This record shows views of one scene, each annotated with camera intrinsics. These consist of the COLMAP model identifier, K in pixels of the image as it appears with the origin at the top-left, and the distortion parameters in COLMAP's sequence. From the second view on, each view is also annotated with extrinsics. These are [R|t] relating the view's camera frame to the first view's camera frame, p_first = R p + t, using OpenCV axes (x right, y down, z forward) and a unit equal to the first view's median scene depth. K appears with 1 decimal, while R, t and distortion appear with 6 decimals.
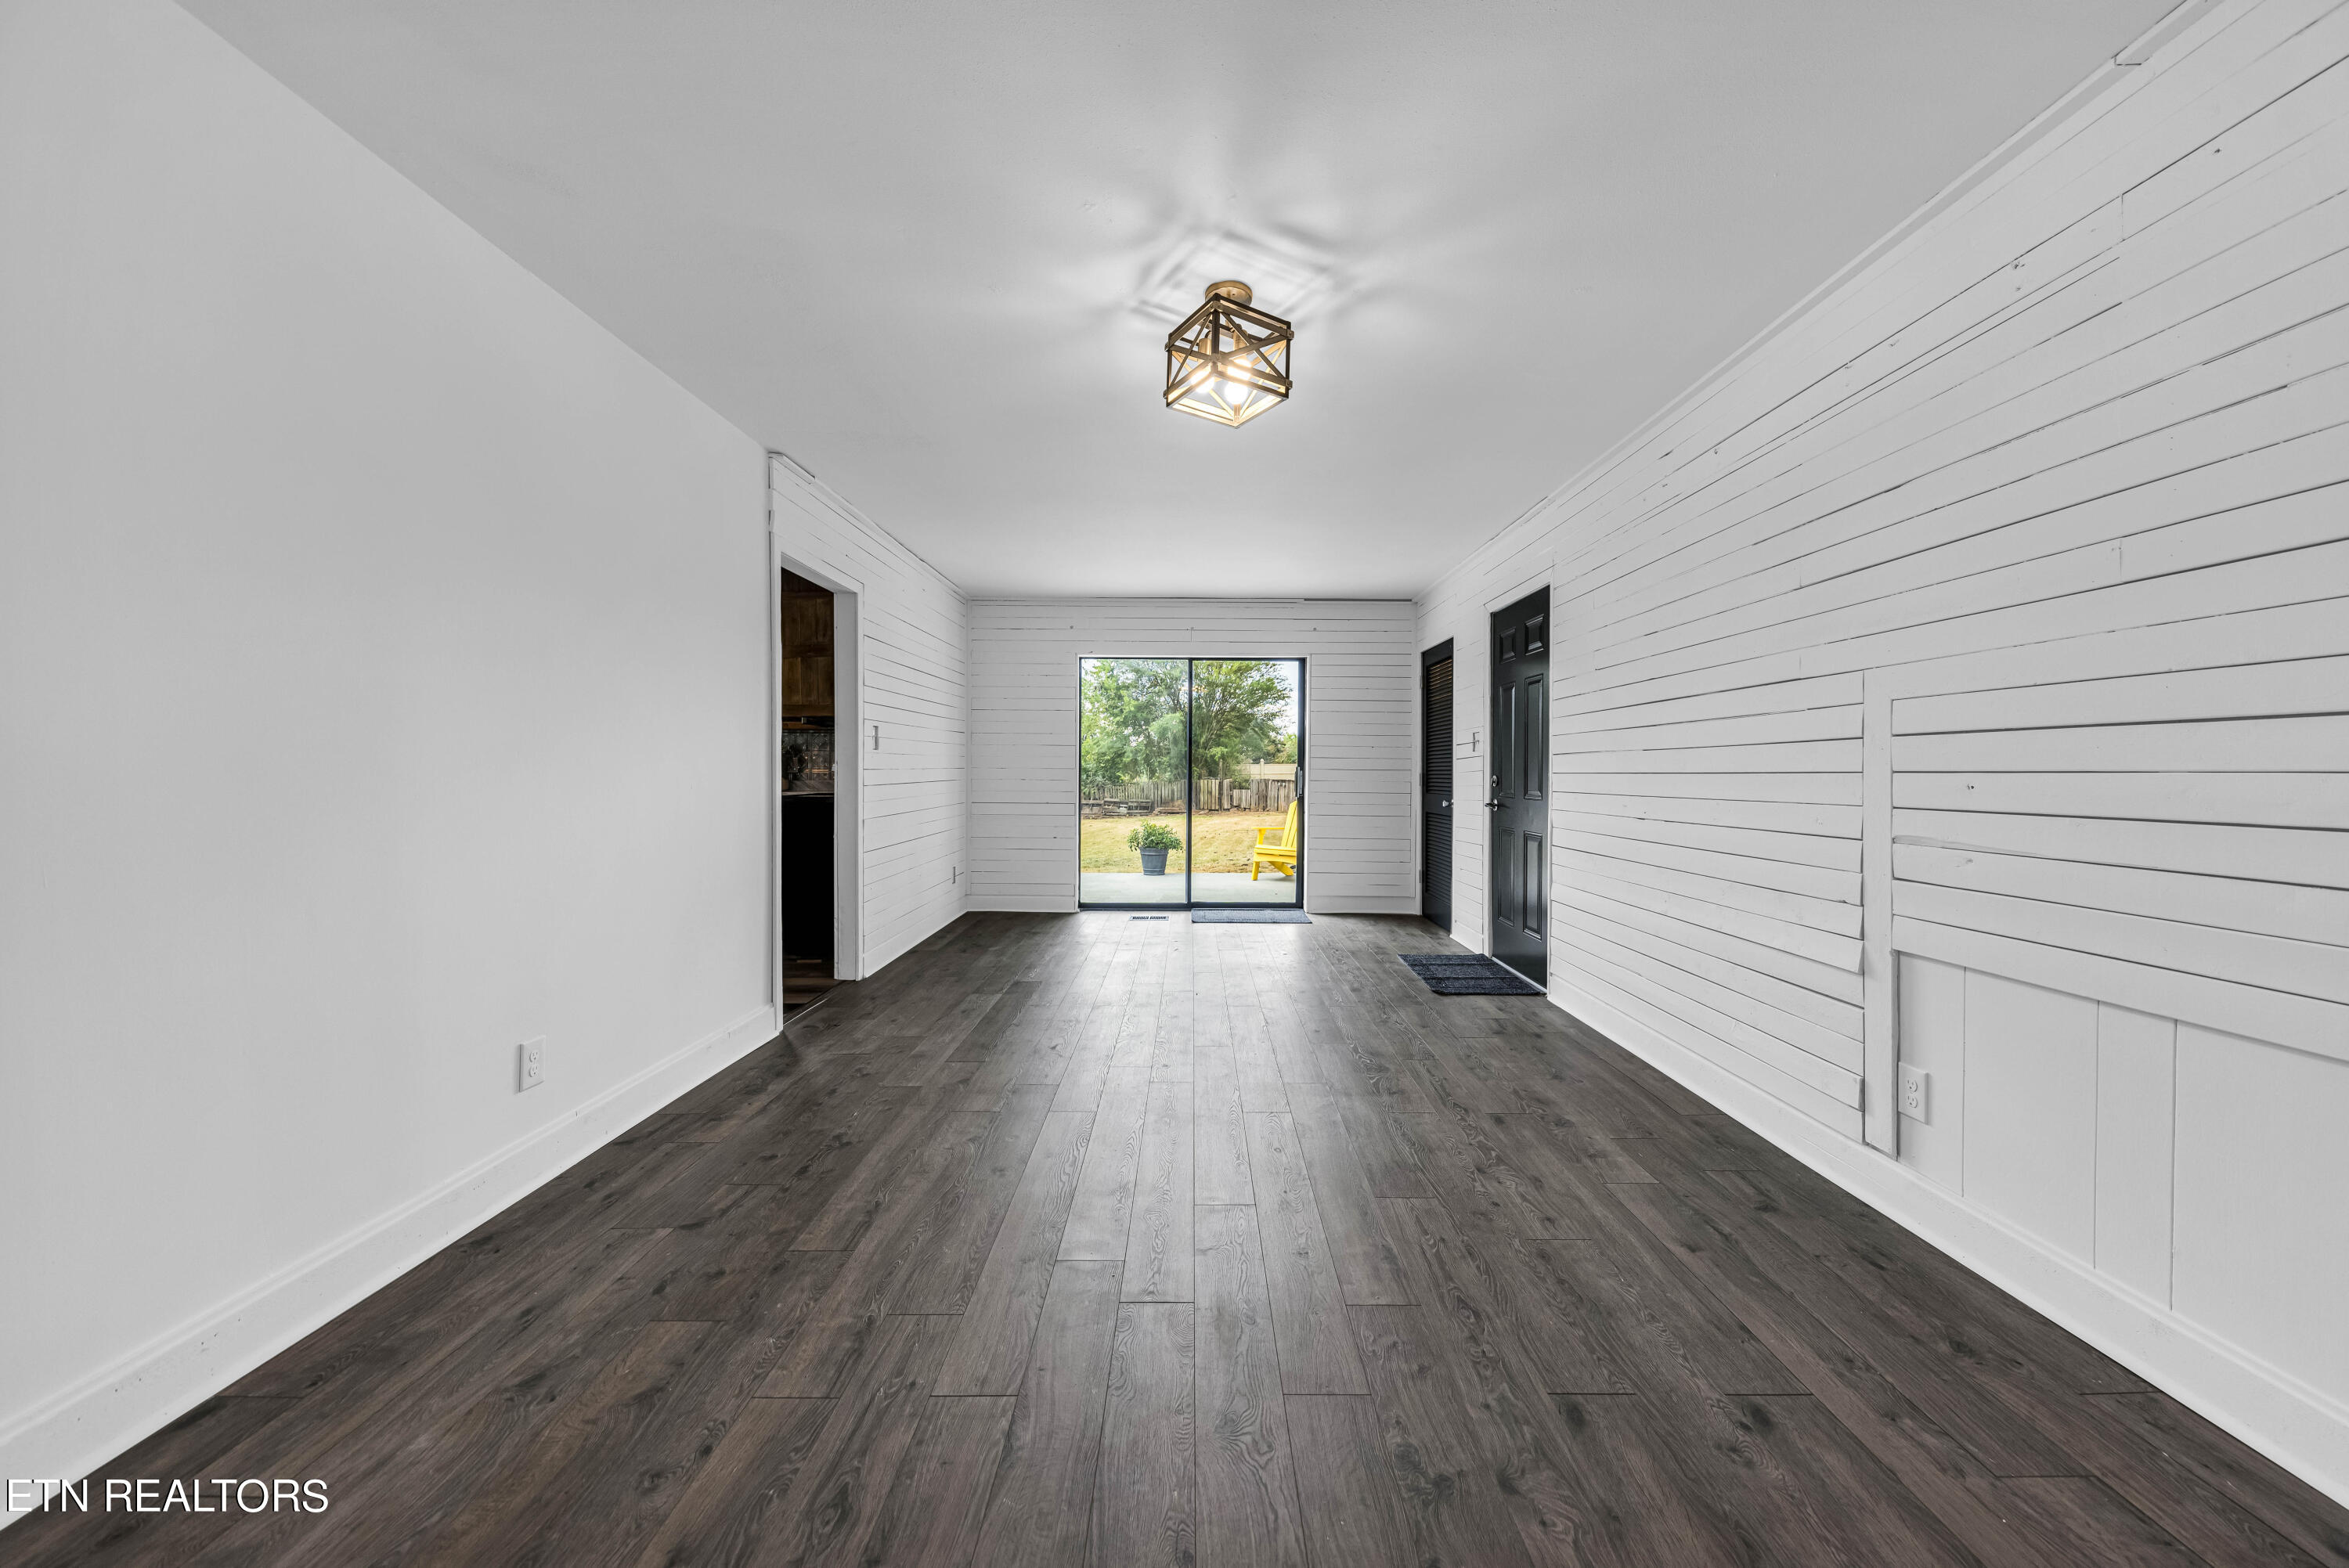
lens RADIAL K [[859.3, 0, 1161.7], [0, 859.3, 785.2], [0, 0, 1]] dist [0.000527, -0.000042]
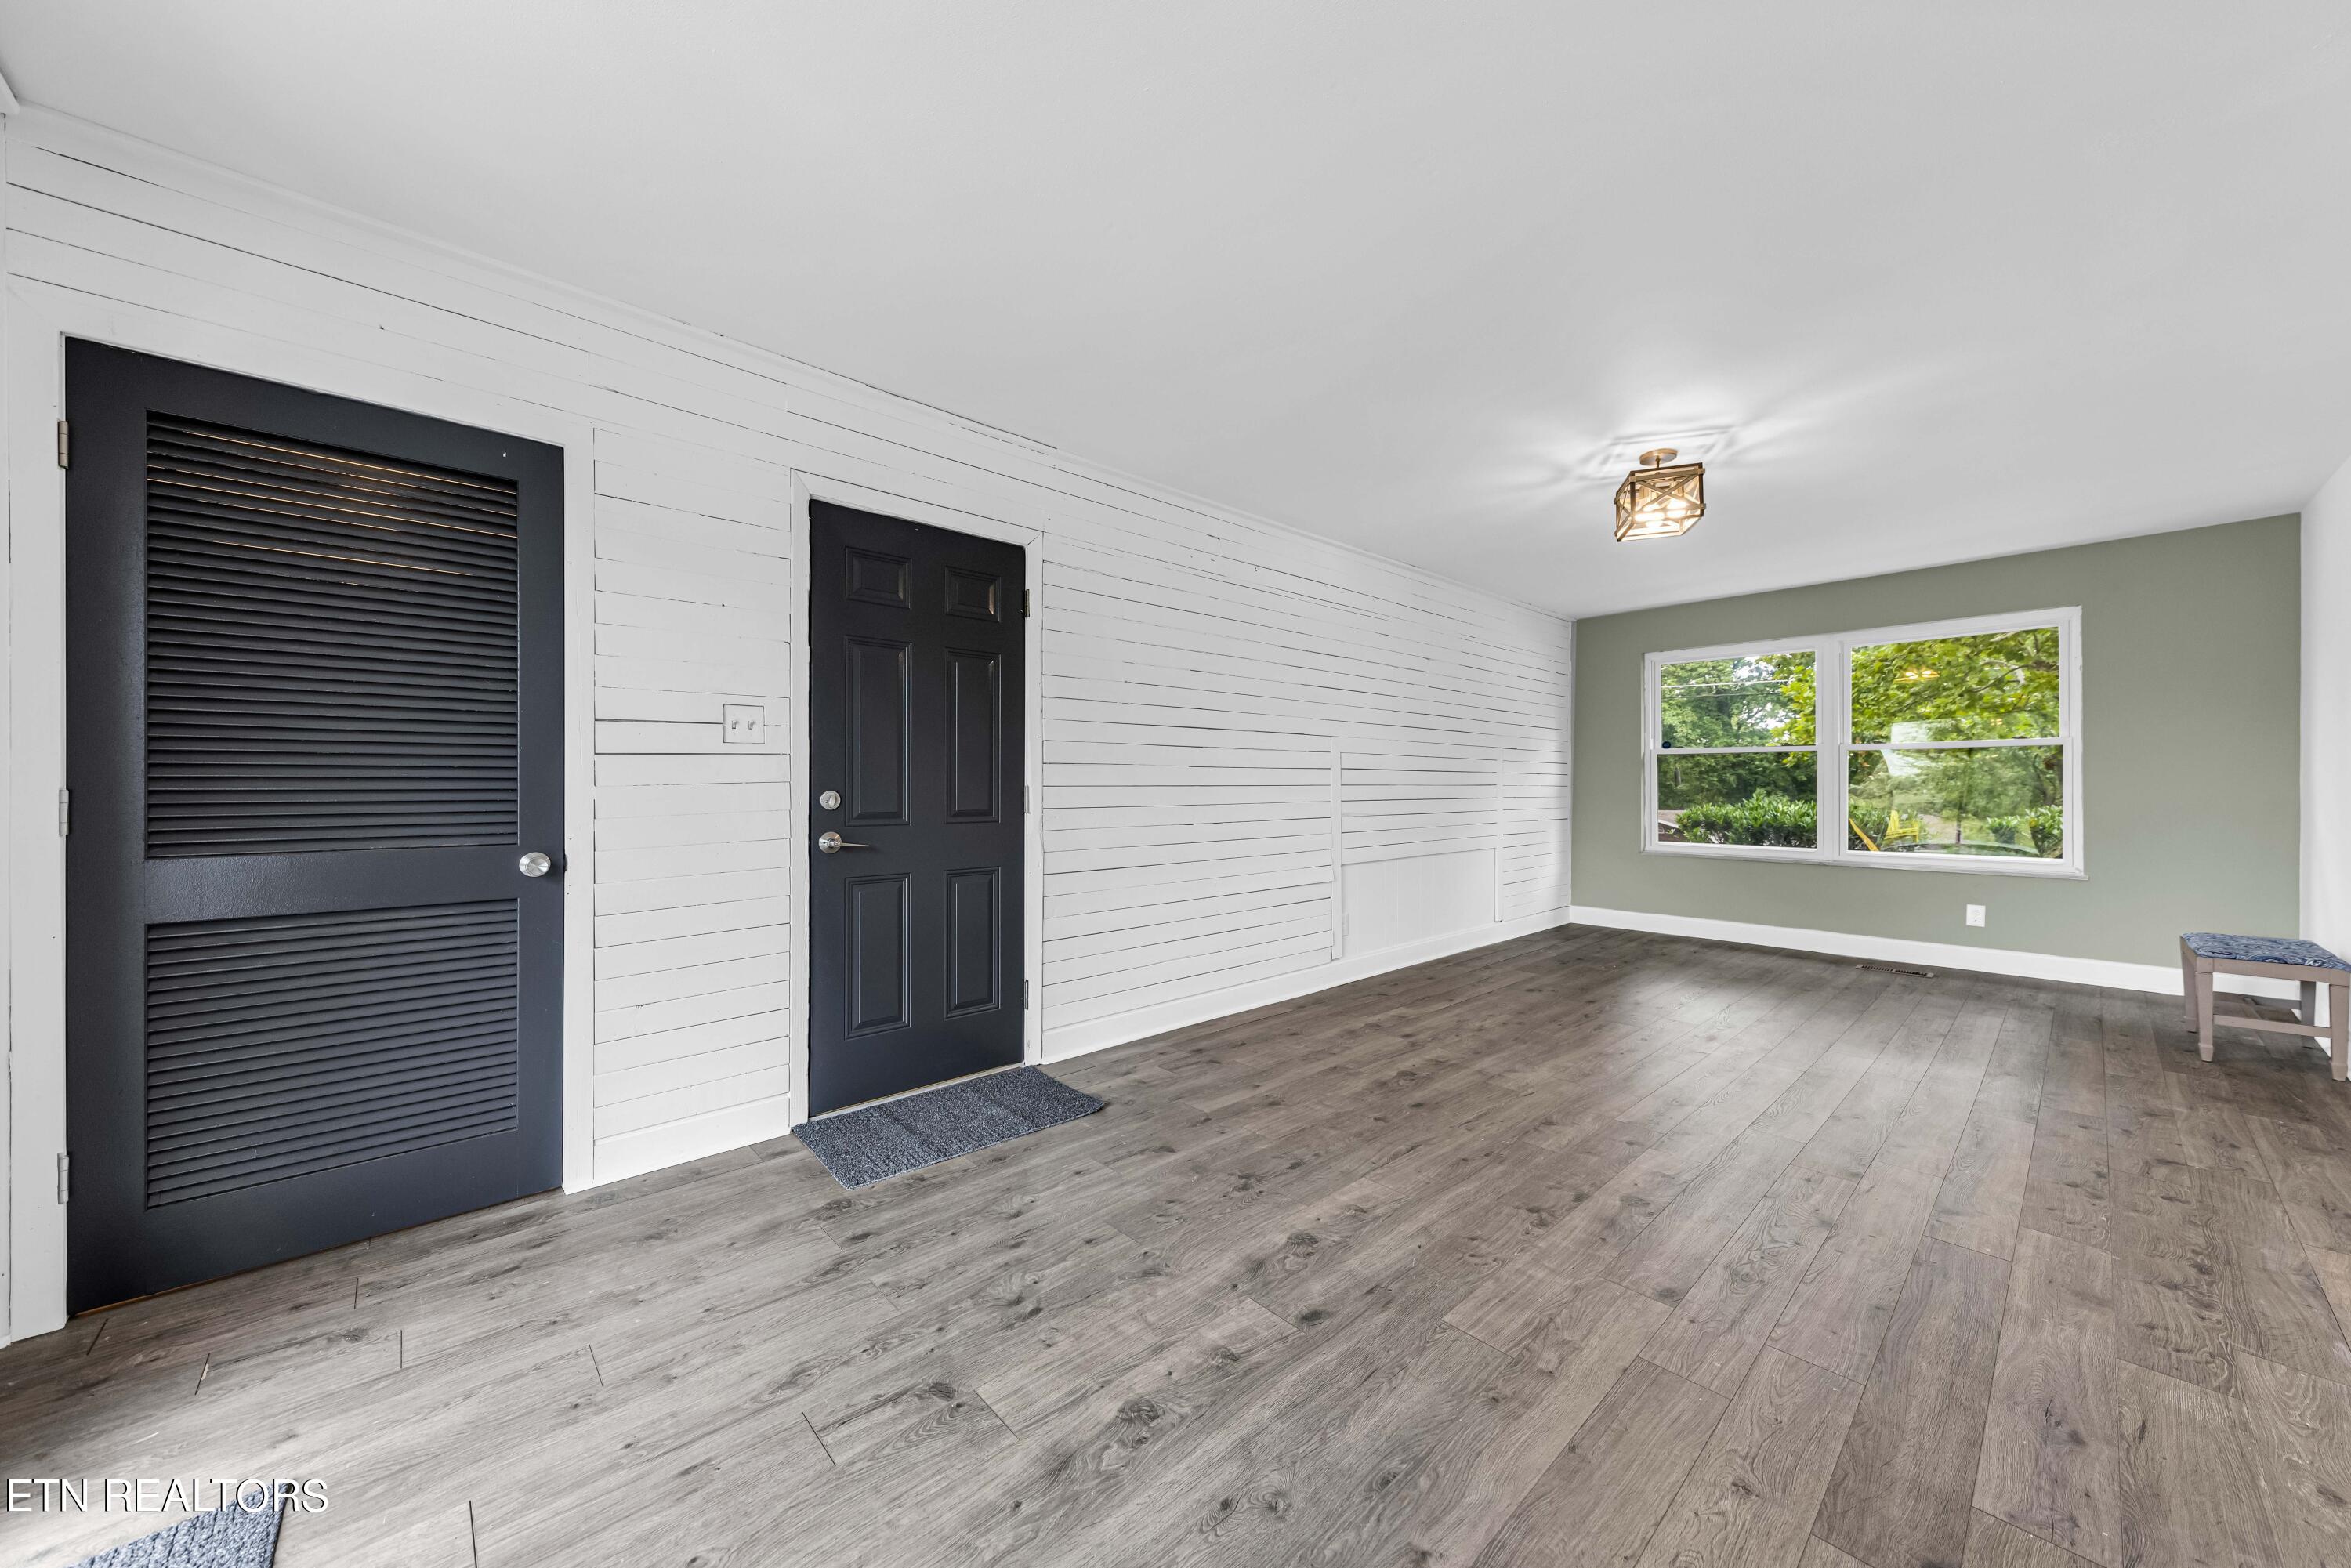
lens RADIAL K [[860.1, 0, 1162.7], [0, 860.1, 785.2], [0, 0, 1]] dist [0.000527, -0.000042]
pose [[-0.707070, -0.007760, 0.707101, -0.356530], [0.004950, 0.999861, 0.015922, -0.047324], [-0.707126, 0.014758, -0.706934, 2.596597]]
